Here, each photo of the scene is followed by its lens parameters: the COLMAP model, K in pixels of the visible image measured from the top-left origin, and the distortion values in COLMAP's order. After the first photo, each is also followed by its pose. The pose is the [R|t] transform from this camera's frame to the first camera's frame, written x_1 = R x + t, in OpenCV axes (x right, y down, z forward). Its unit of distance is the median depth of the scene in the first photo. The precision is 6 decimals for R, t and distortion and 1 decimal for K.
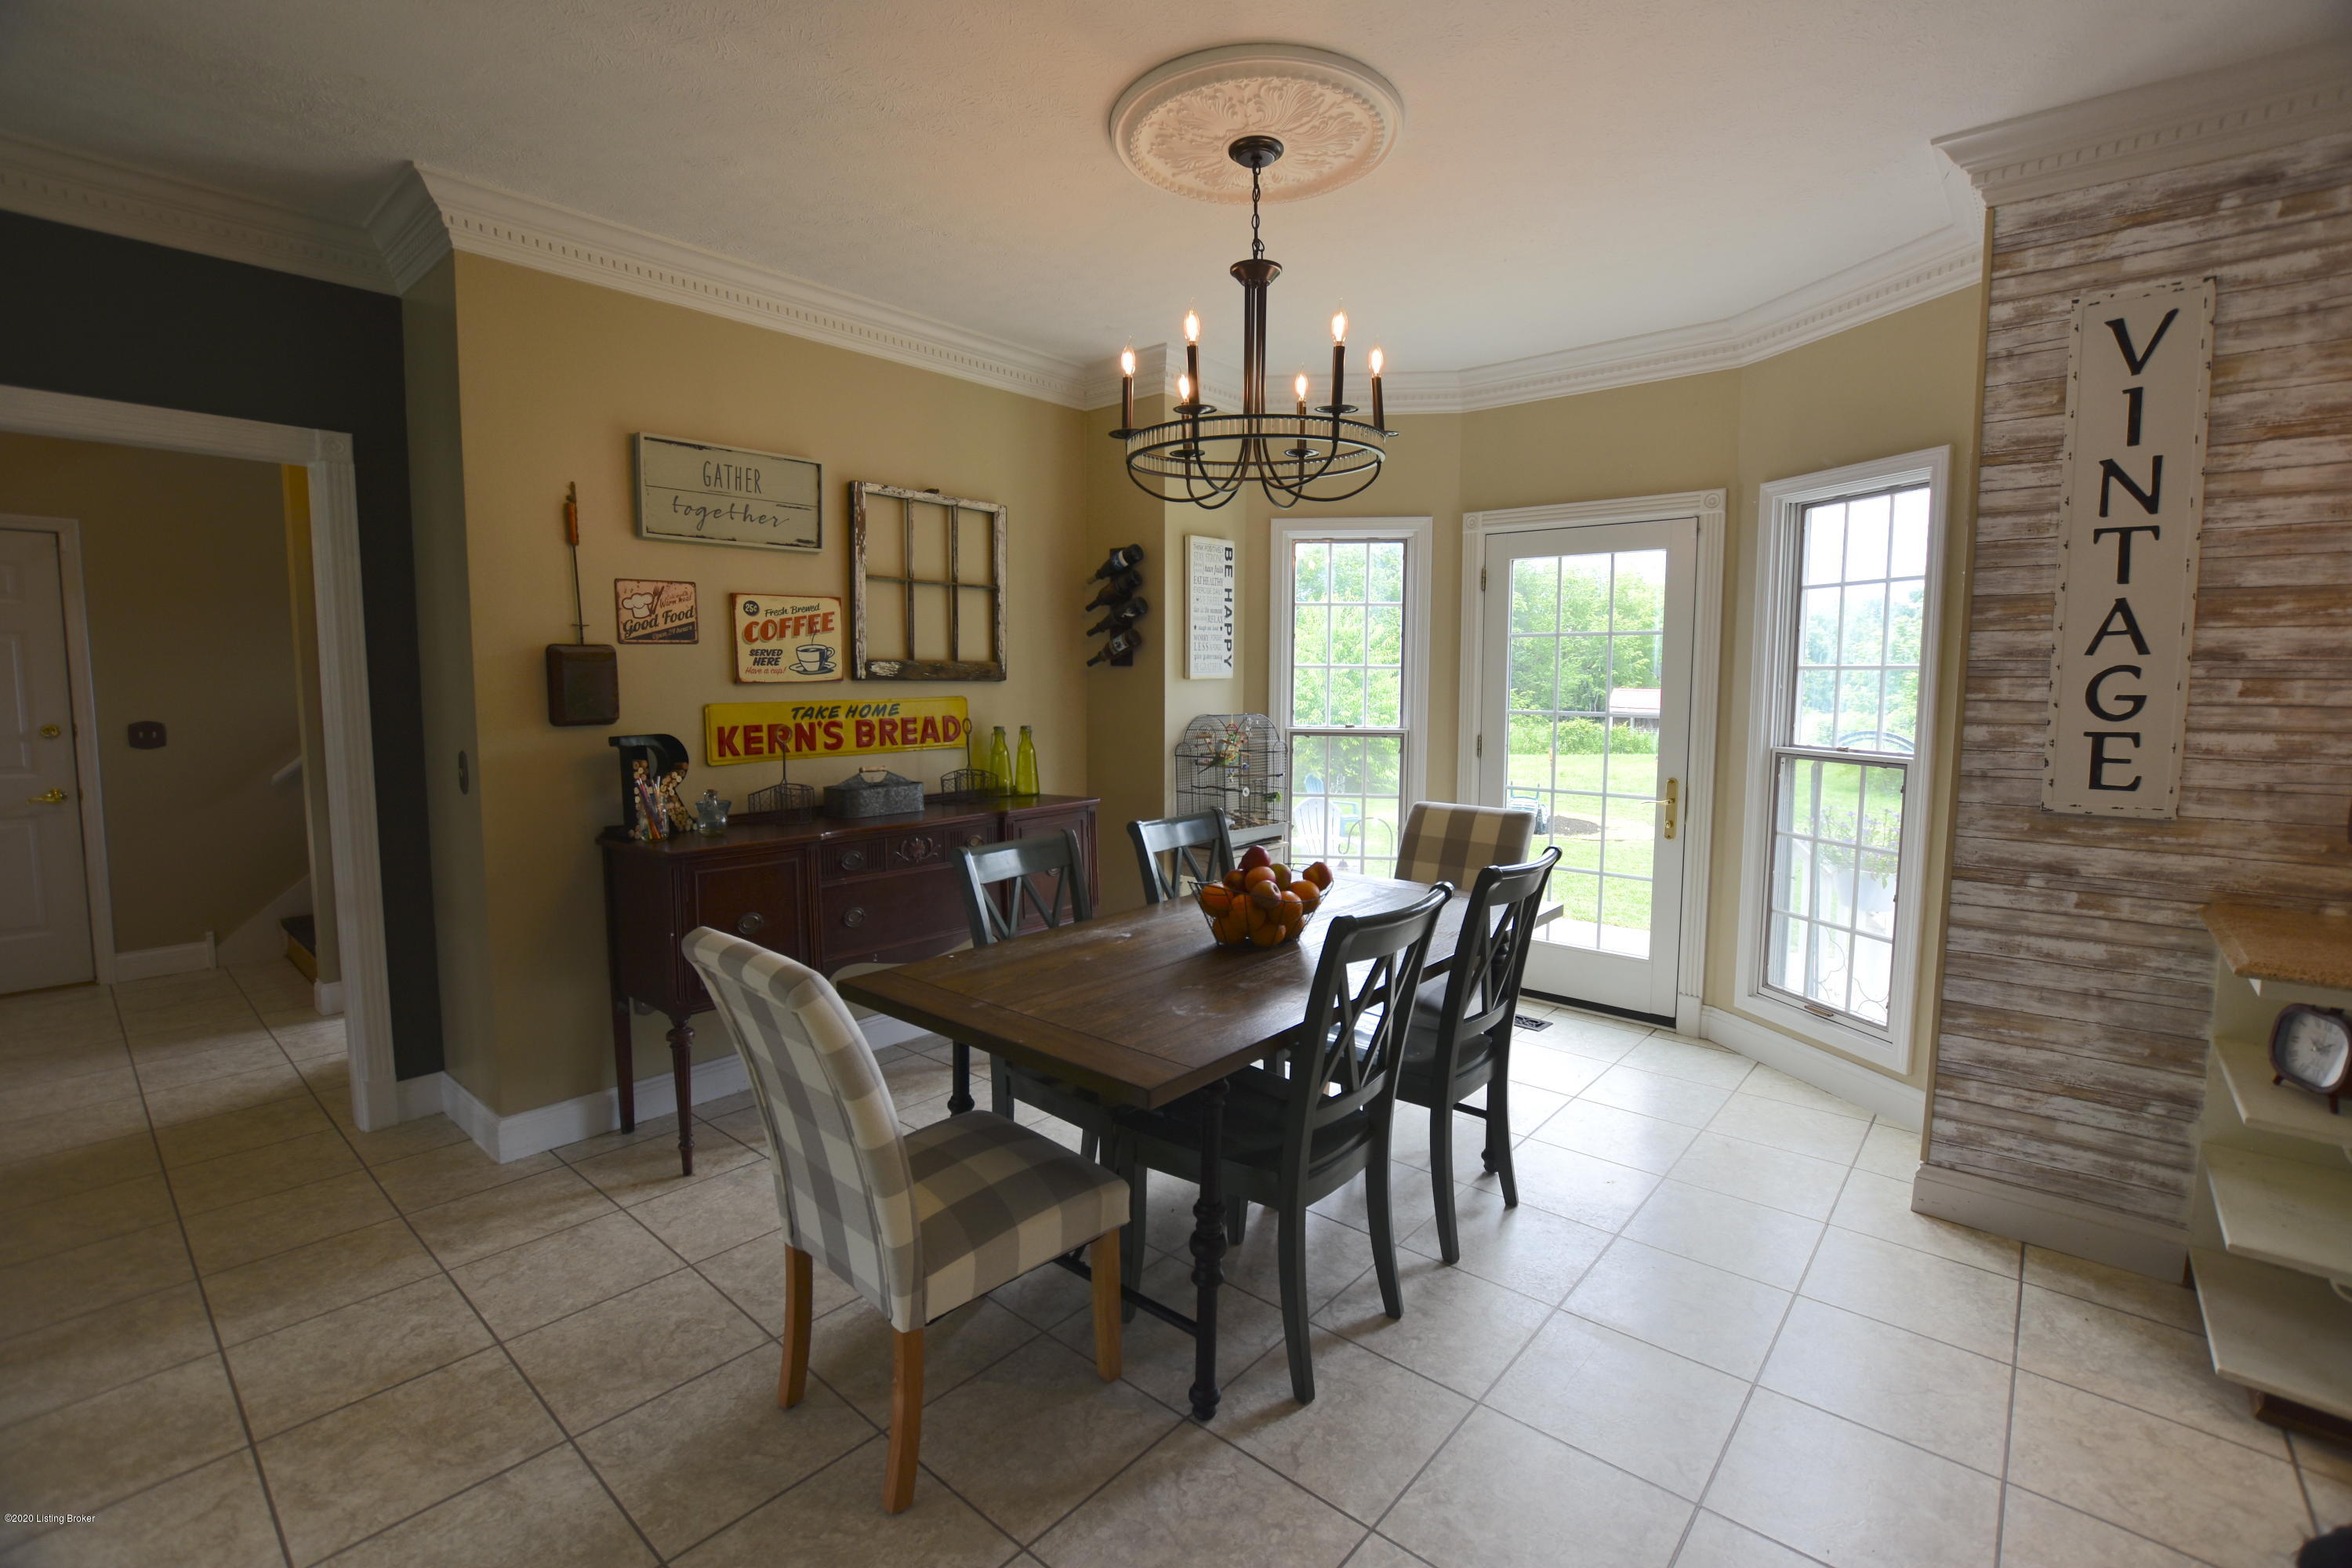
lens RADIAL K [[1034.7, 0, 1168.4], [0, 1034.7, 774.8], [0, 0, 1]] dist [-0.018411, 0.000561]
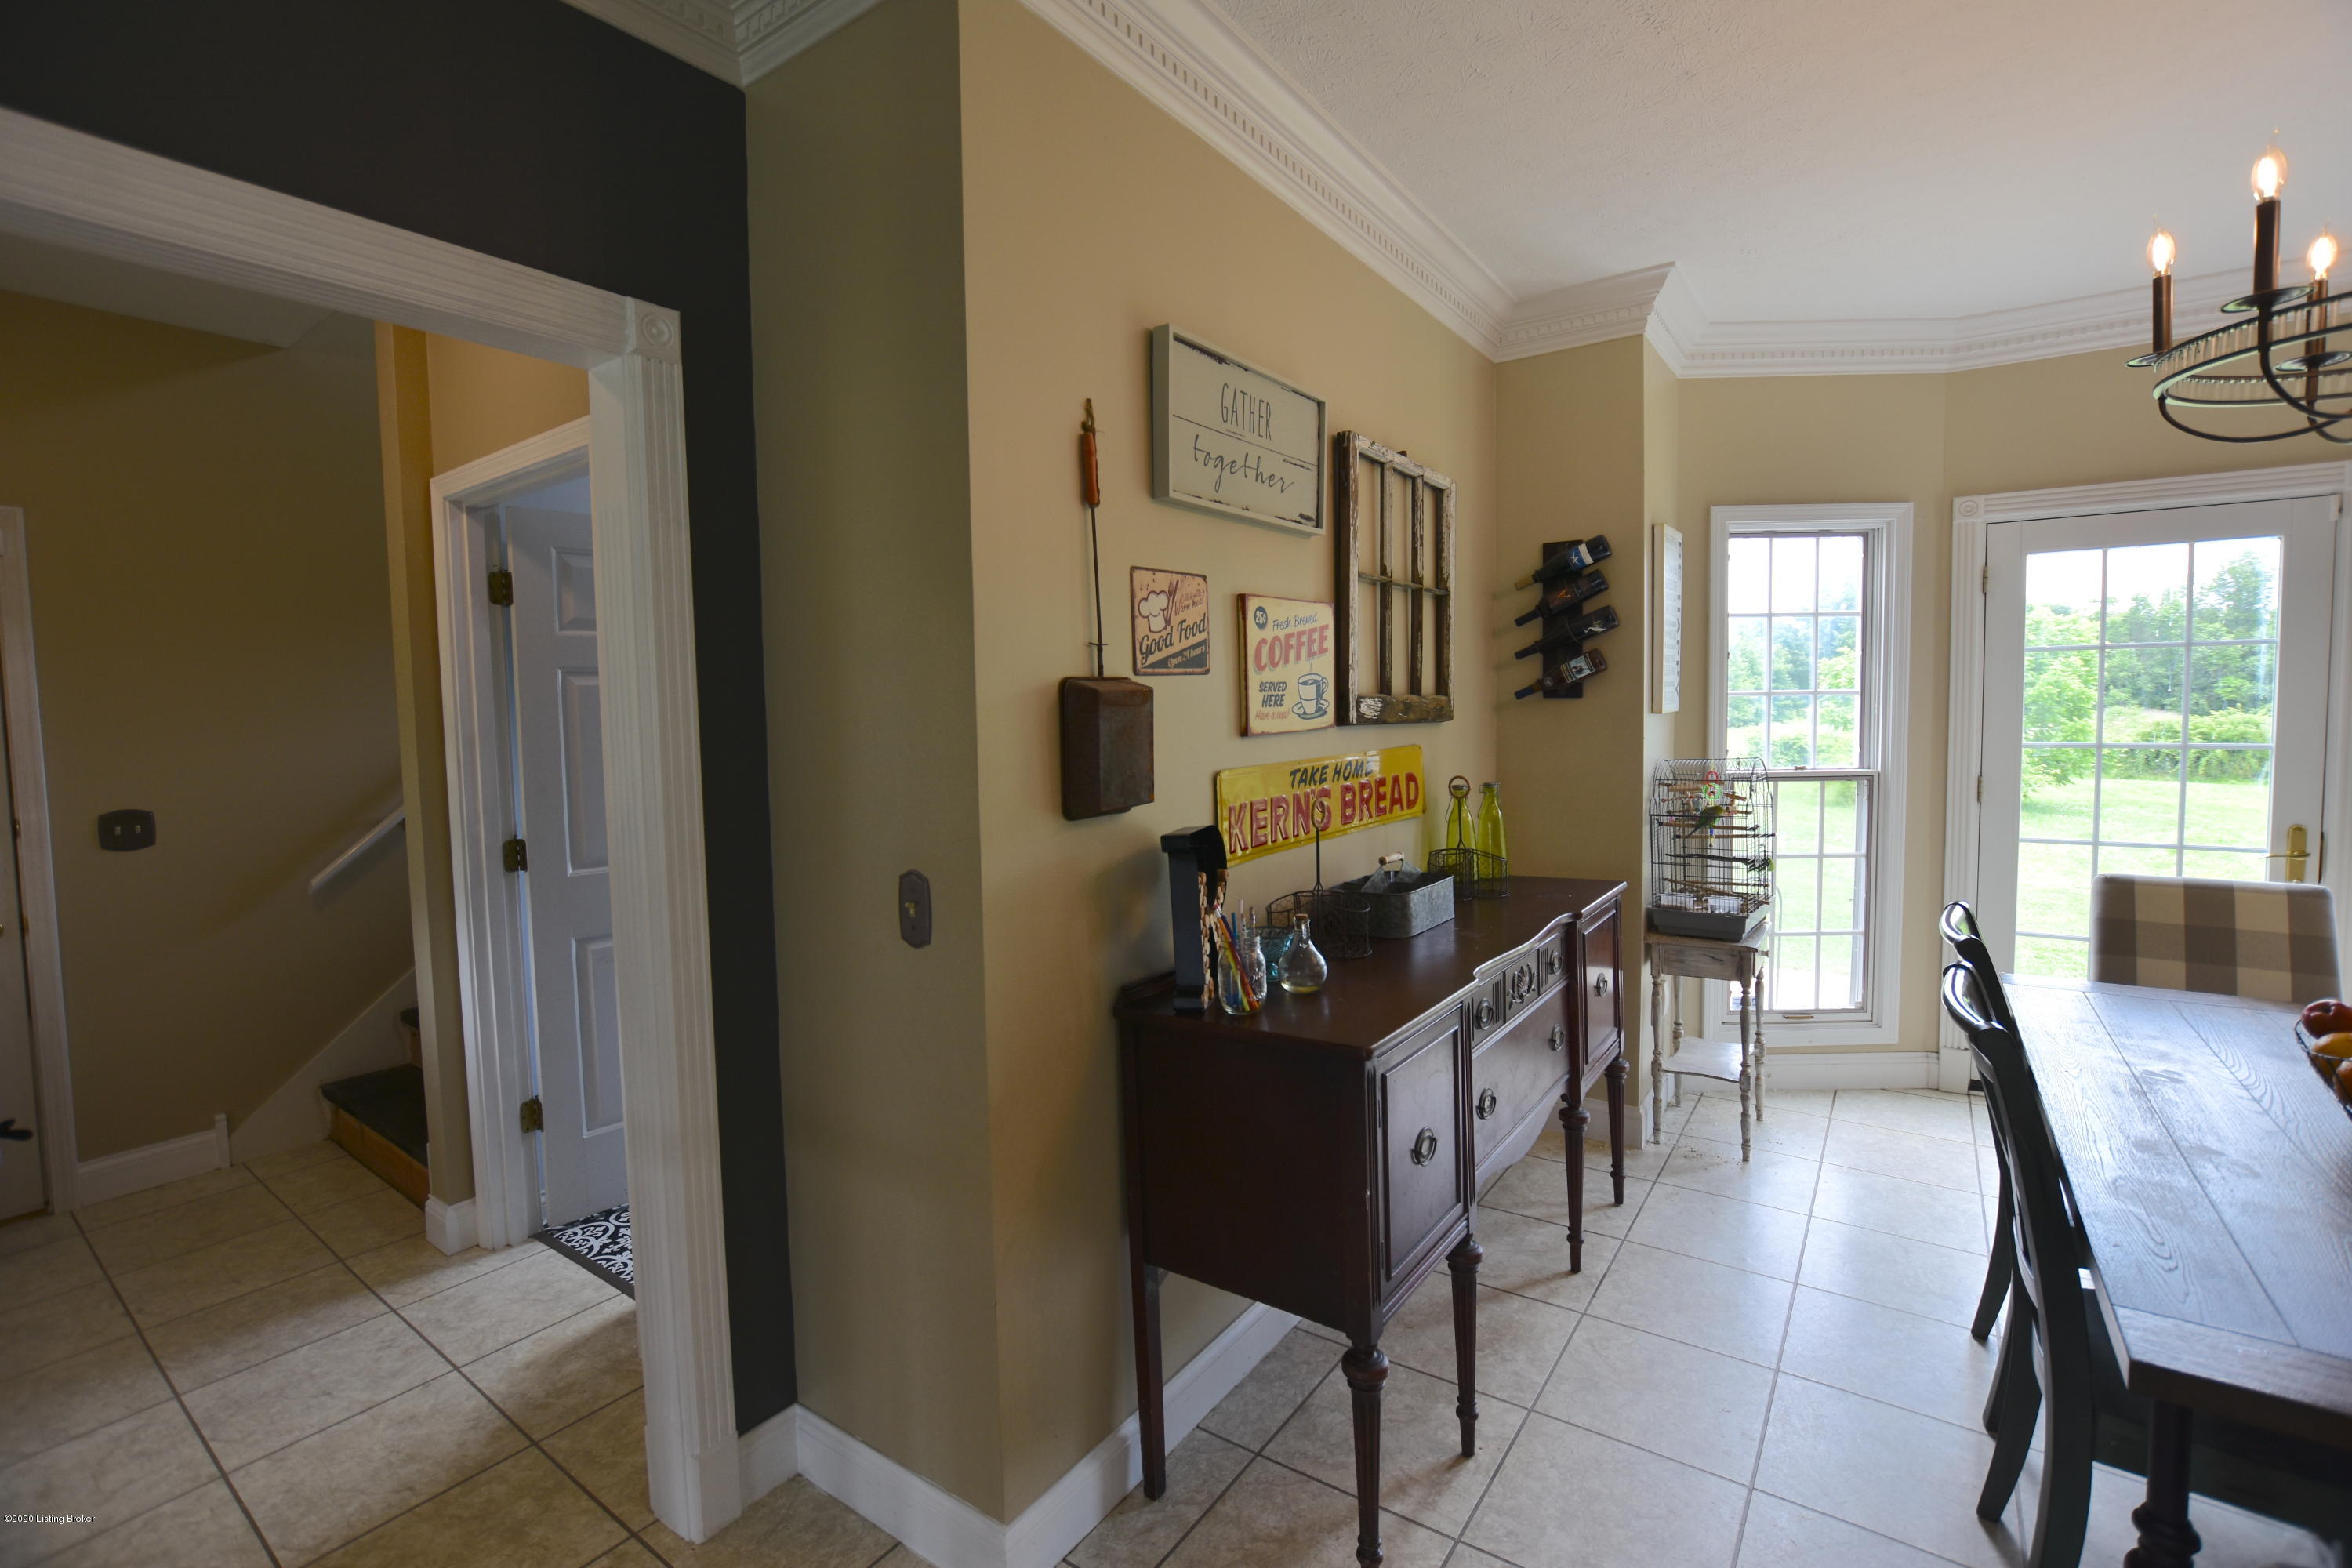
lens RADIAL K [[1034.7, 0, 1182.5], [0, 1034.7, 776.4], [0, 0, 1]] dist [-0.018411, 0.000561]
pose [[0.995016, -0.028418, 0.095580, -0.498658], [0.031197, 0.999129, -0.027703, -0.045336], [-0.094710, 0.030547, 0.995036, 0.355556]]
